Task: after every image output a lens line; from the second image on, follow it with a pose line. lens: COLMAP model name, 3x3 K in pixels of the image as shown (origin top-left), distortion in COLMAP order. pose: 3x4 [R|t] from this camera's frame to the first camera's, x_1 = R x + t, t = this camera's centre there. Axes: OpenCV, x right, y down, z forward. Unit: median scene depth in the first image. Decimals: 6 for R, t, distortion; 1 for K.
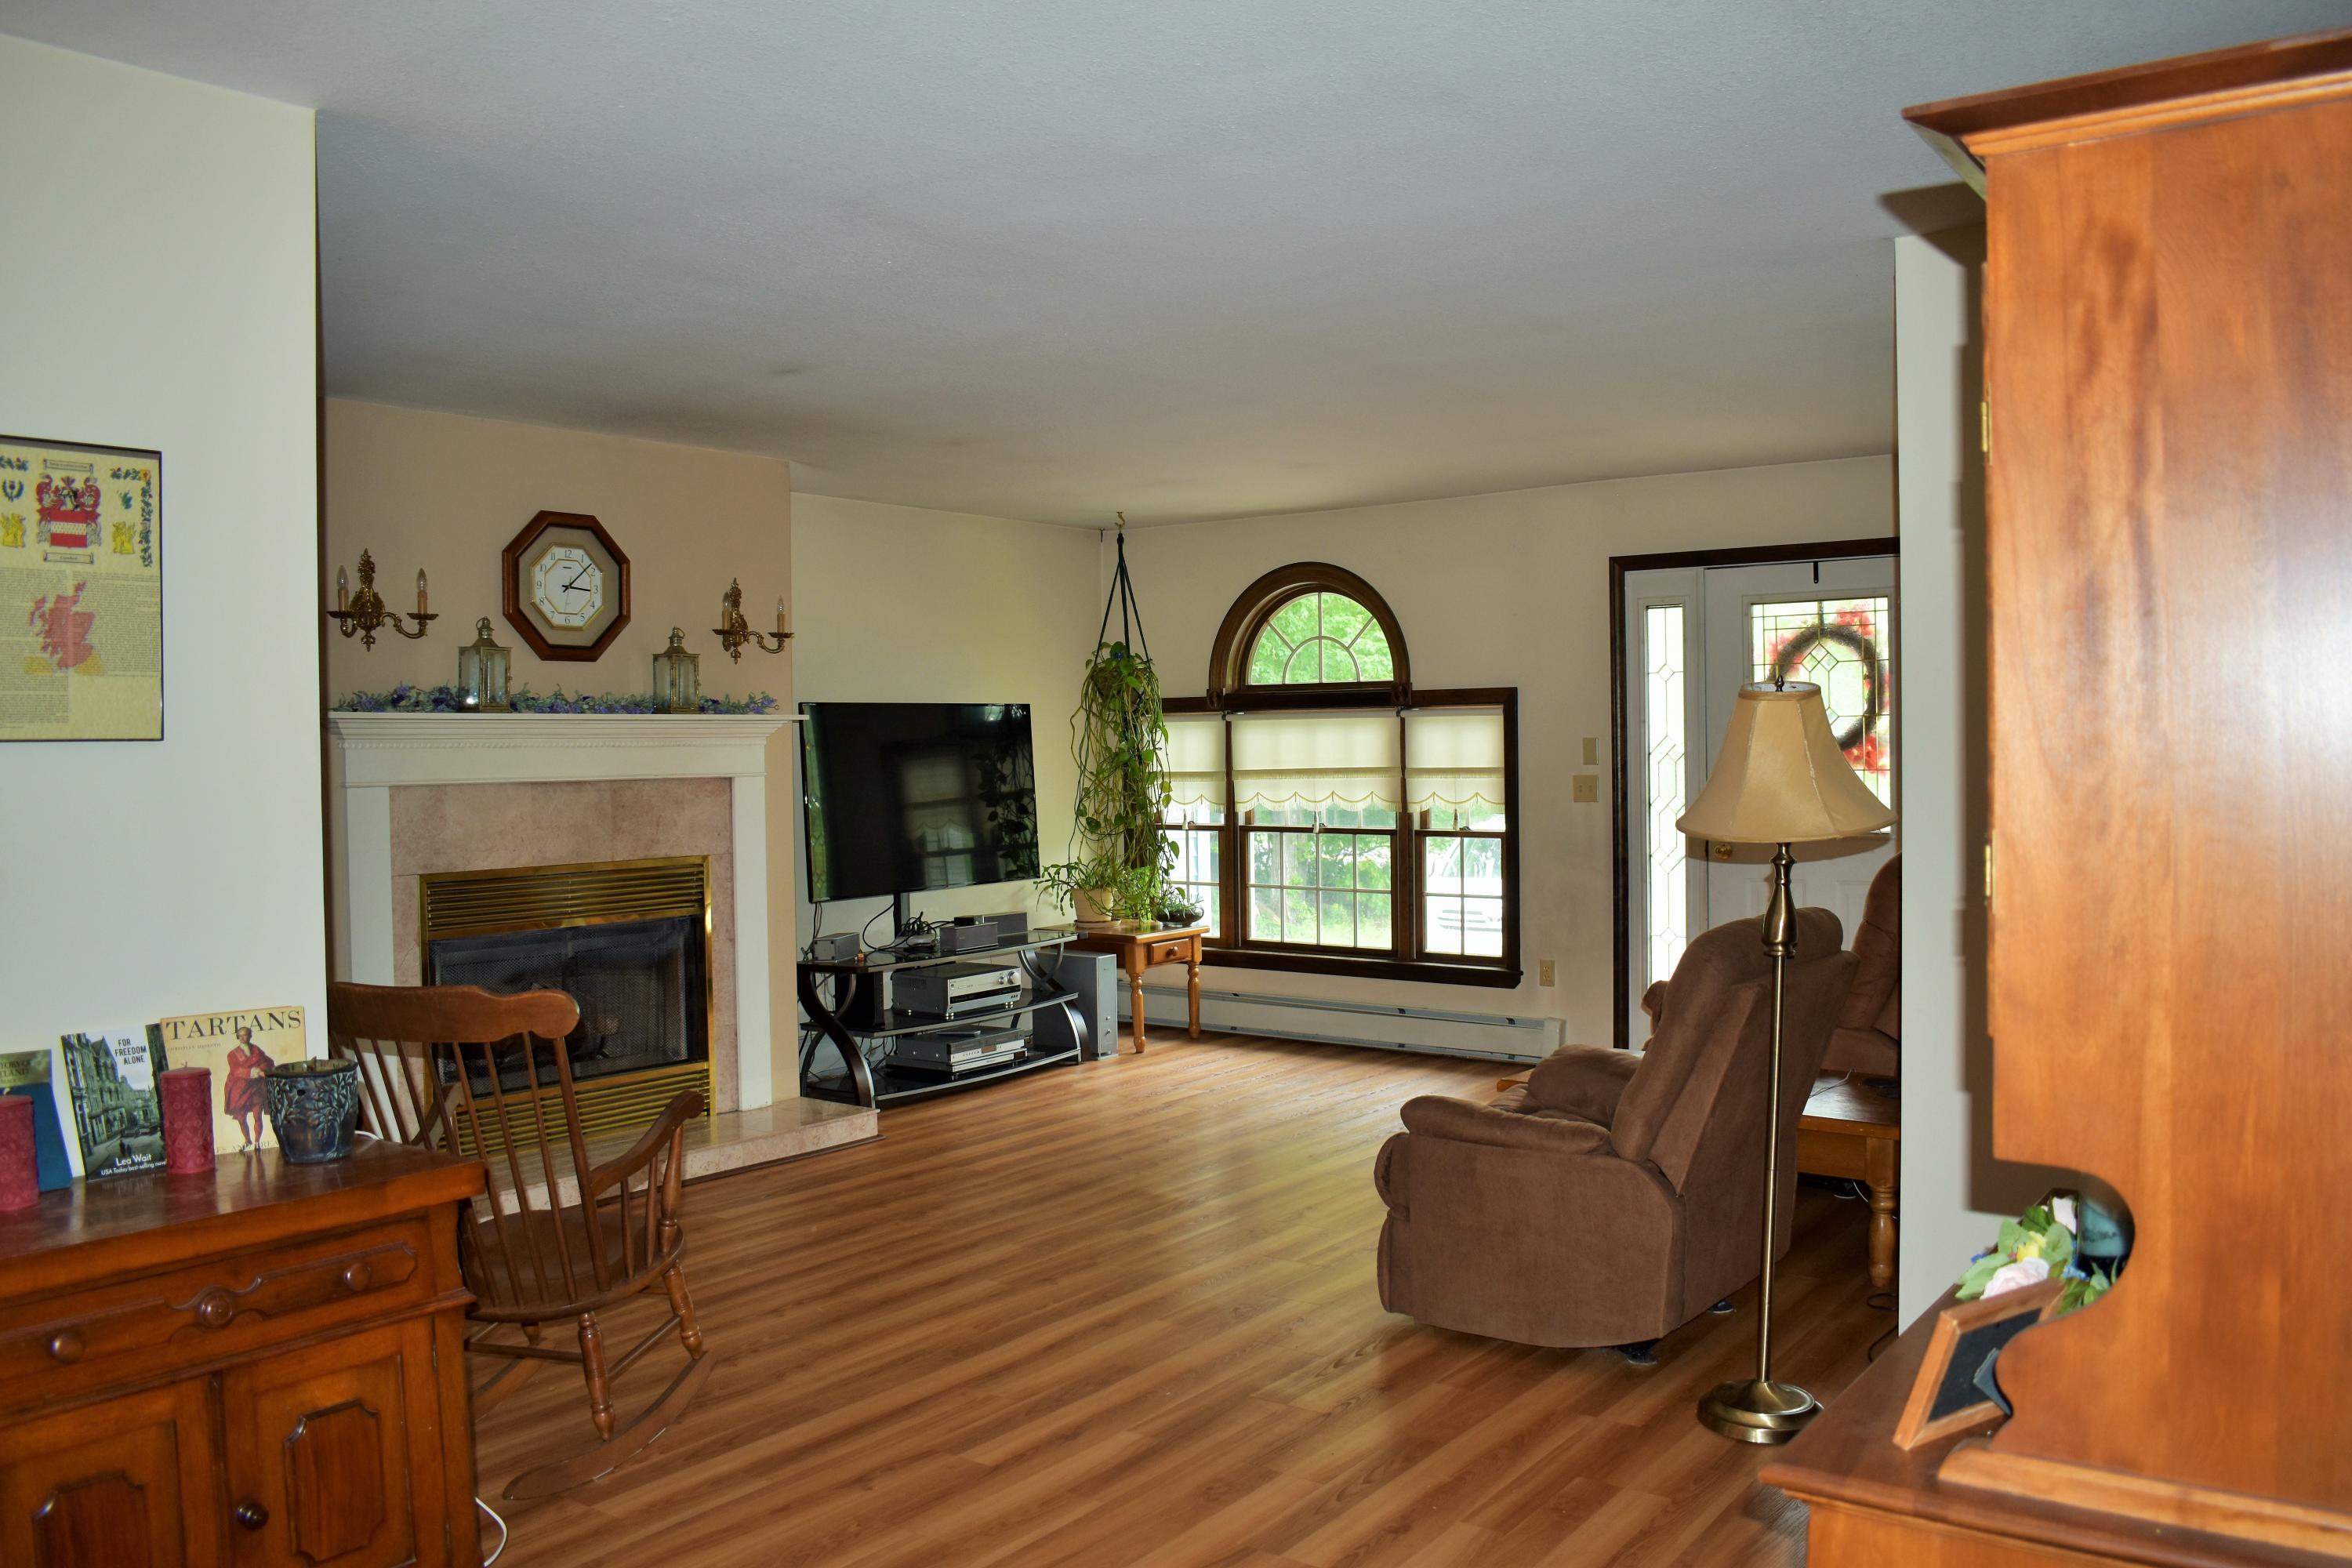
lens RADIAL K [[1851.1, 0, 1172.5], [0, 1851.1, 784.0], [0, 0, 1]] dist [-0.081389, -0.005881]
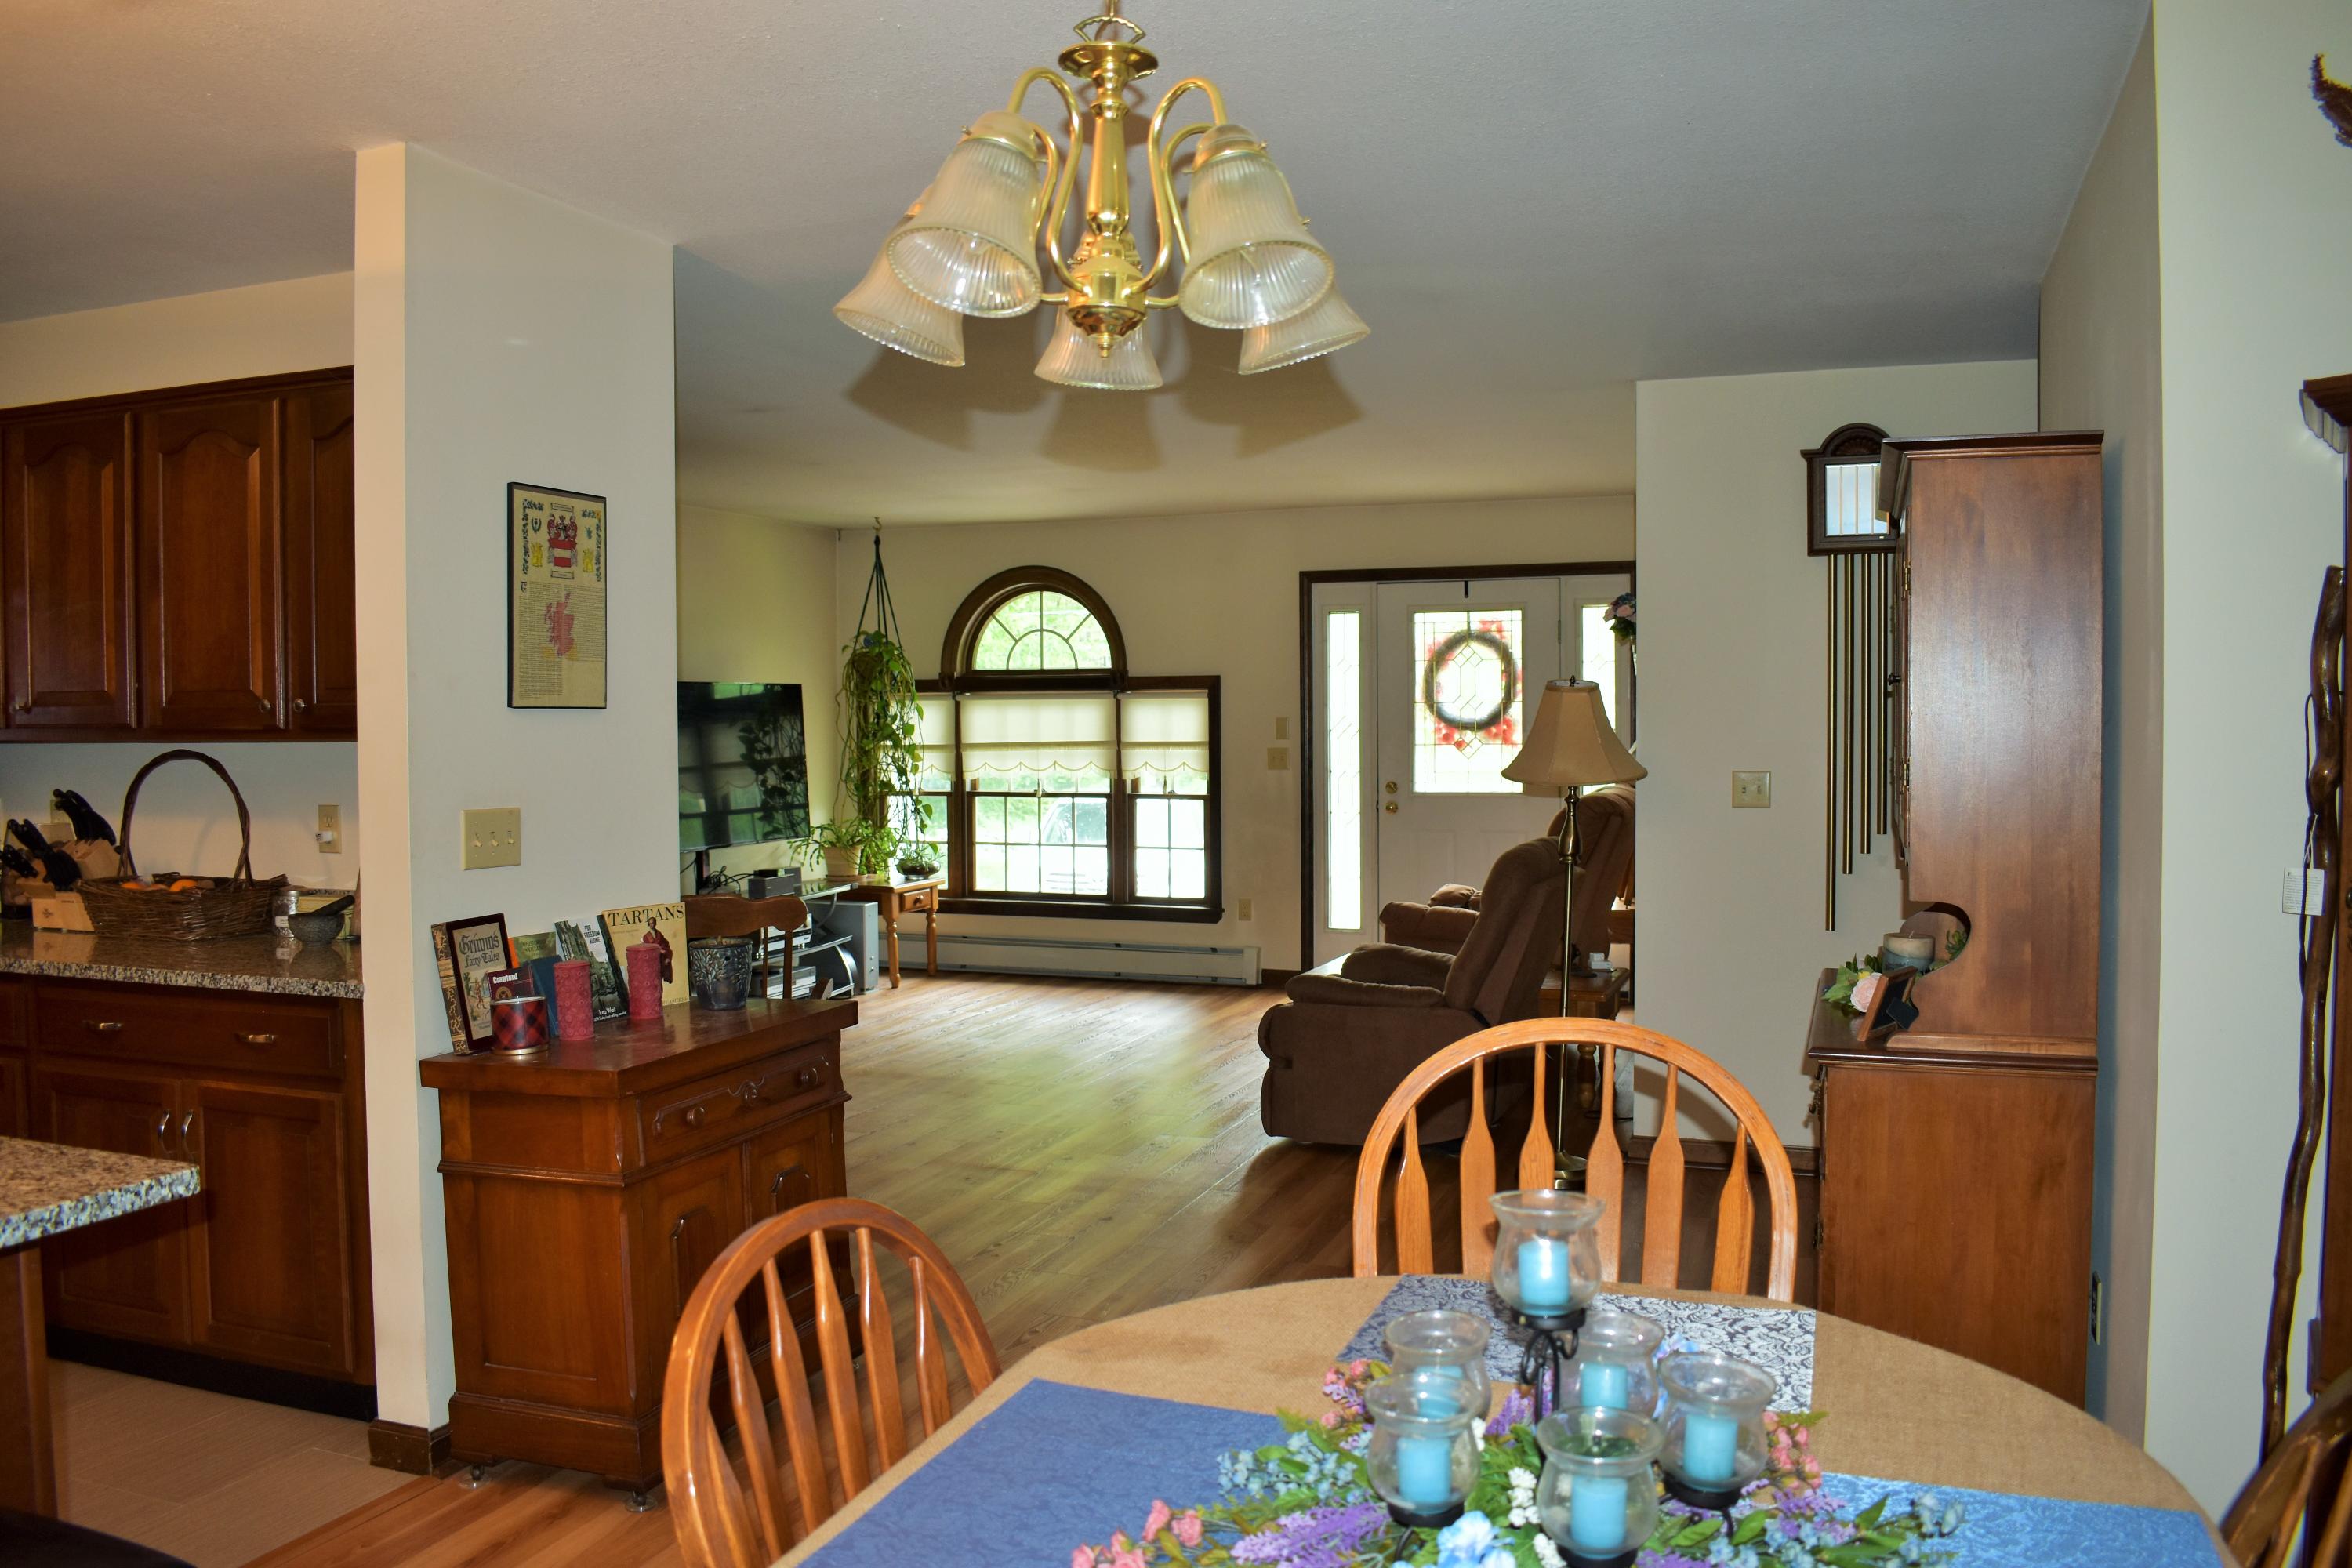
lens RADIAL K [[1851.1, 0, 1186.0], [0, 1851.1, 779.0], [0, 0, 1]] dist [-0.081389, -0.005881]
pose [[0.957390, -0.001441, 0.288793, -0.190192], [-0.000841, 0.999969, 0.007776, 0.006486], [-0.288796, -0.007688, 0.957360, -0.164099]]
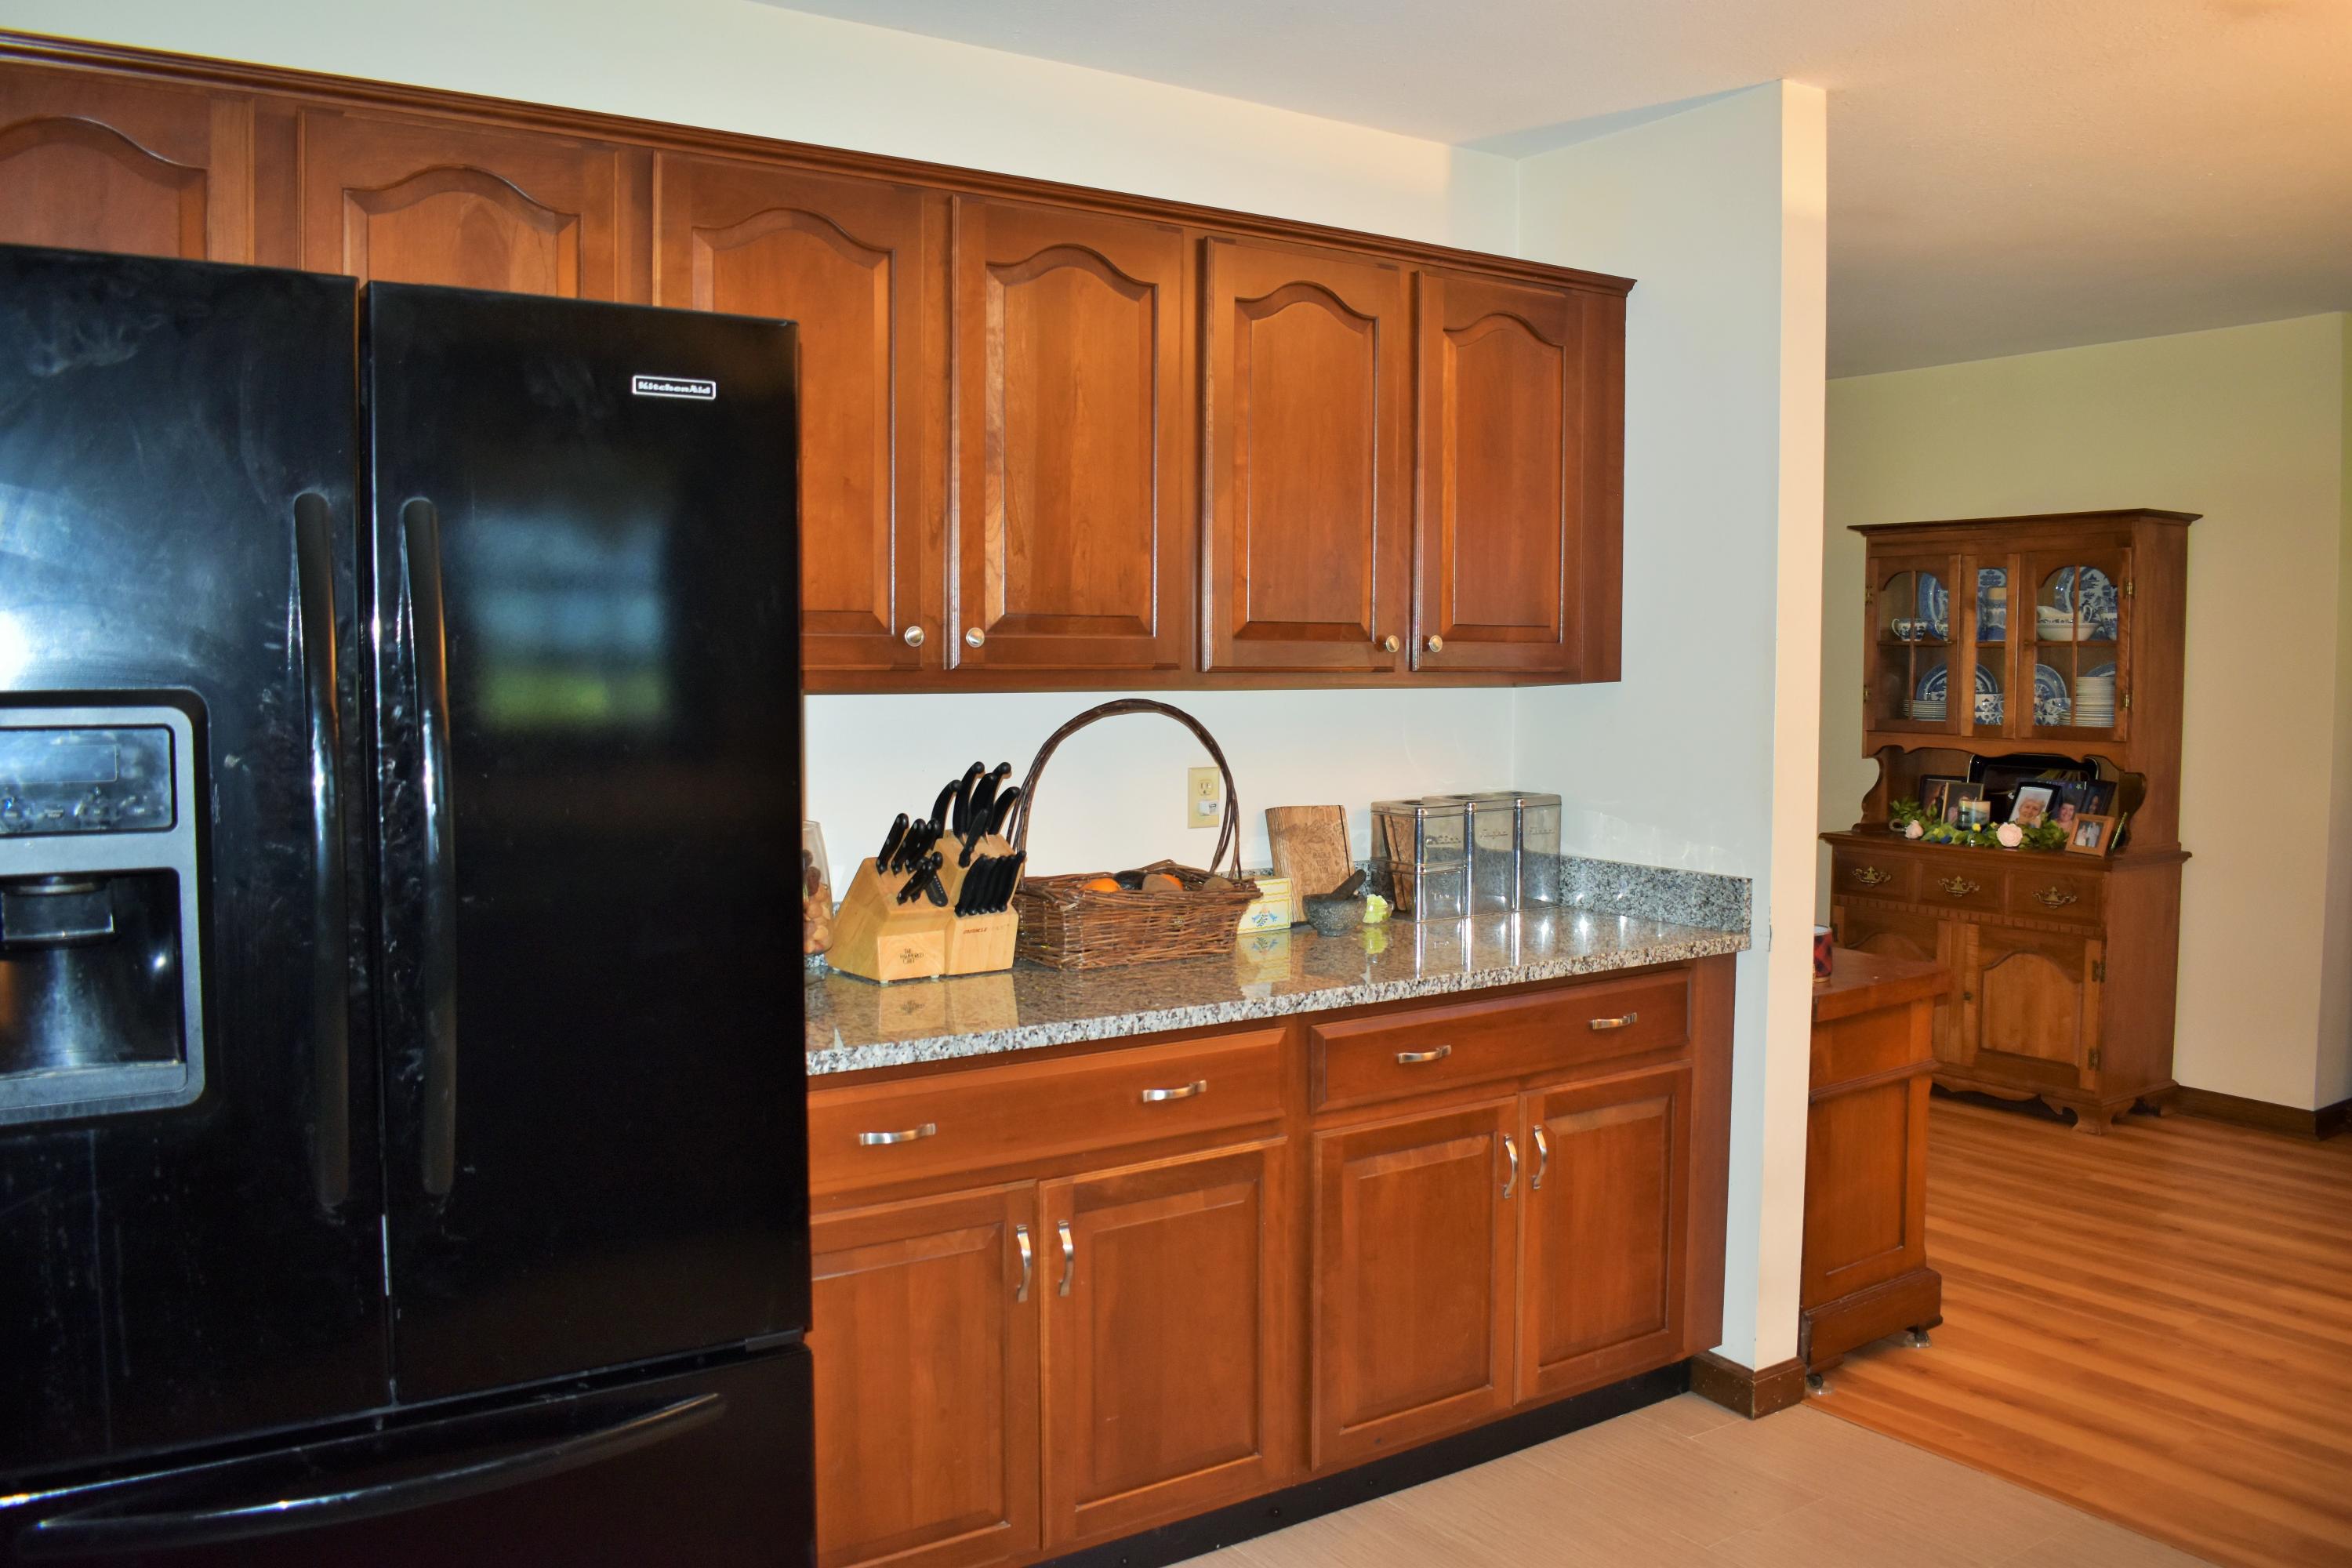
lens RADIAL K [[1851.1, 0, 1180.6], [0, 1851.1, 808.2], [0, 0, 1]] dist [-0.081389, -0.005881]
pose [[0.294507, -0.048378, 0.954424, -0.711464], [0.008572, 0.998811, 0.047982, 0.006306], [-0.955611, -0.005949, 0.294571, 0.316681]]
